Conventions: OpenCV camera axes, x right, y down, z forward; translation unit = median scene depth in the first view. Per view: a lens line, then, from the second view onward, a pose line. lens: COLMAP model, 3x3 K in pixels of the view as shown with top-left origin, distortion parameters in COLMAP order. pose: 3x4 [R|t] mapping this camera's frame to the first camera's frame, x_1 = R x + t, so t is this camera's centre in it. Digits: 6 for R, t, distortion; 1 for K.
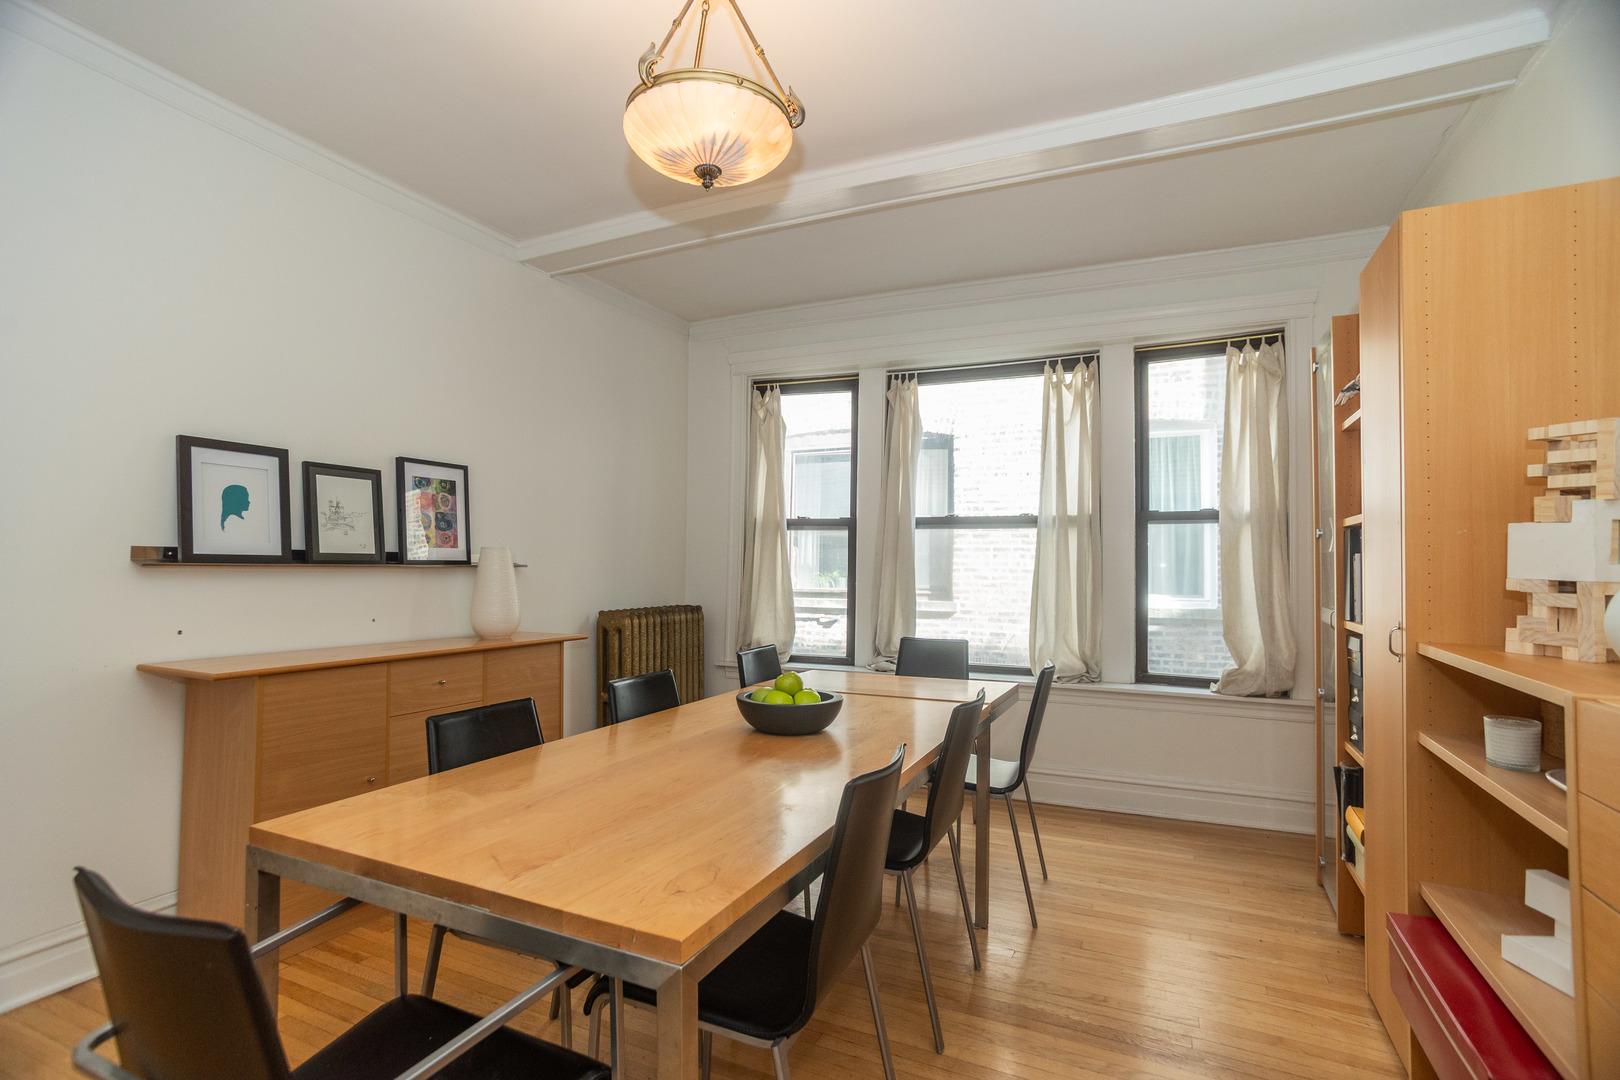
lens RADIAL K [[777.1, 0, 807.6], [0, 777.1, 540.6], [0, 0, 1]] dist [-0.078572, 0.050351]
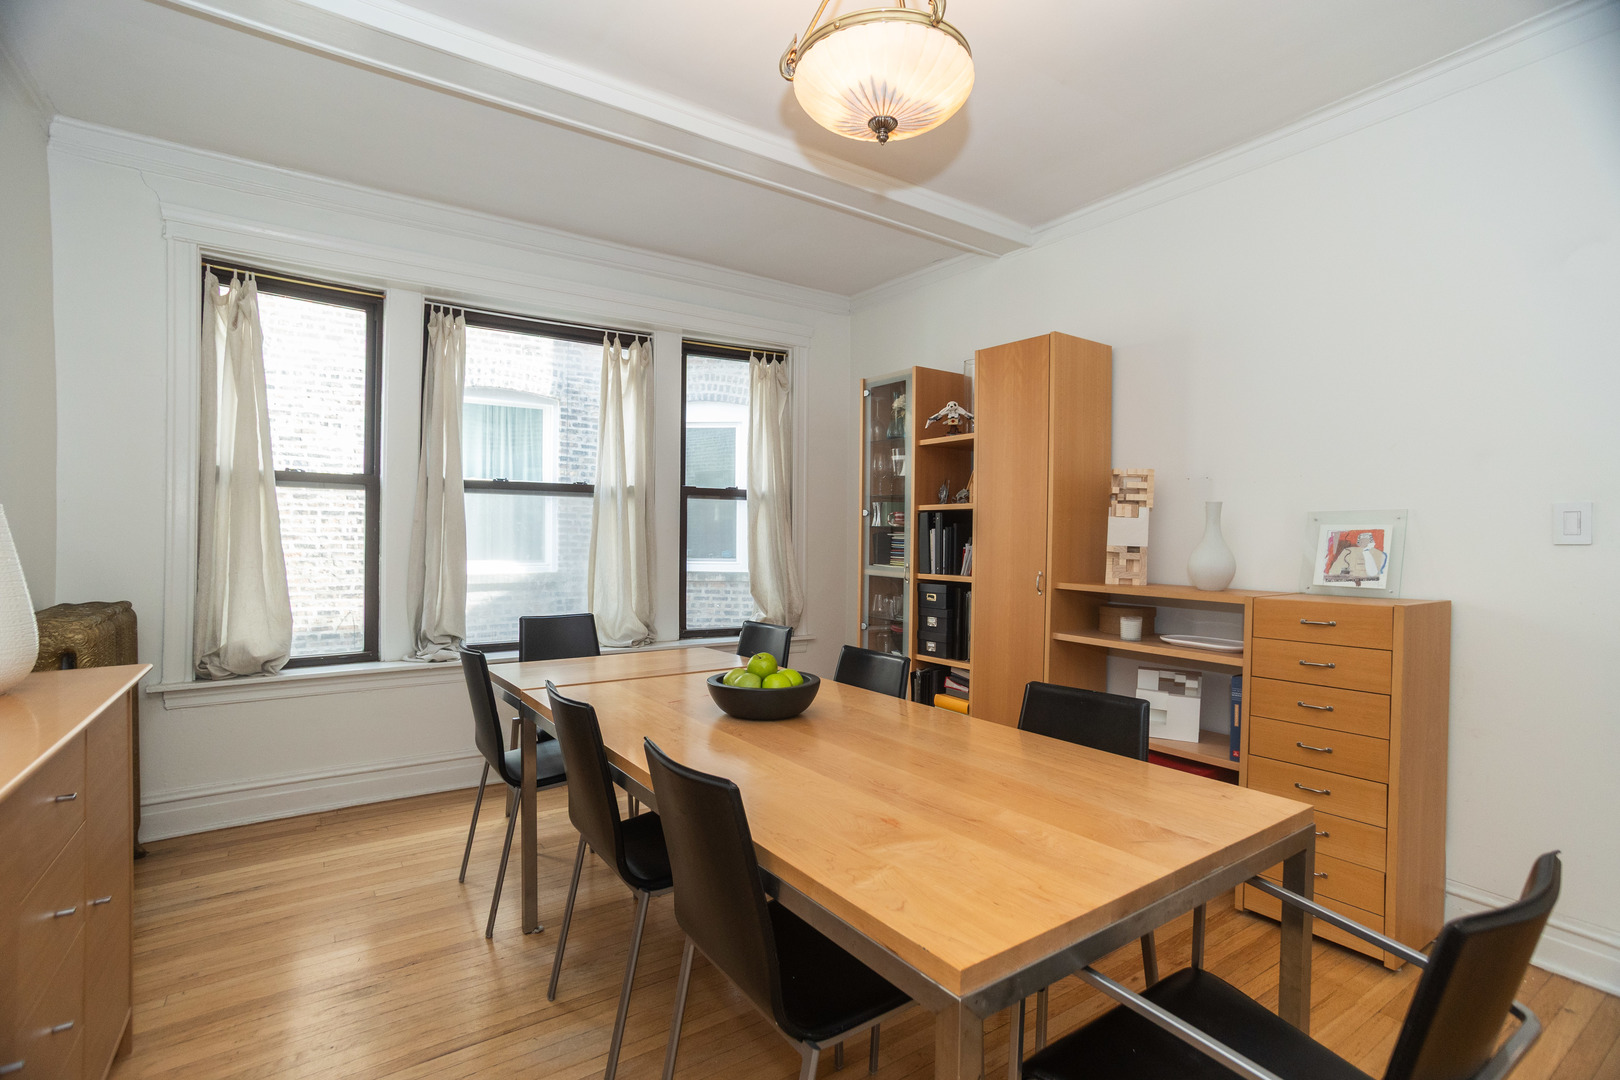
lens RADIAL K [[777.1, 0, 807.6], [0, 777.1, 540.6], [0, 0, 1]] dist [-0.078572, 0.050351]
pose [[0.505949, -0.010724, 0.862497, -0.420634], [-0.030547, 0.999073, 0.030341, 0.000715], [-0.862022, -0.041698, 0.505153, 0.249440]]
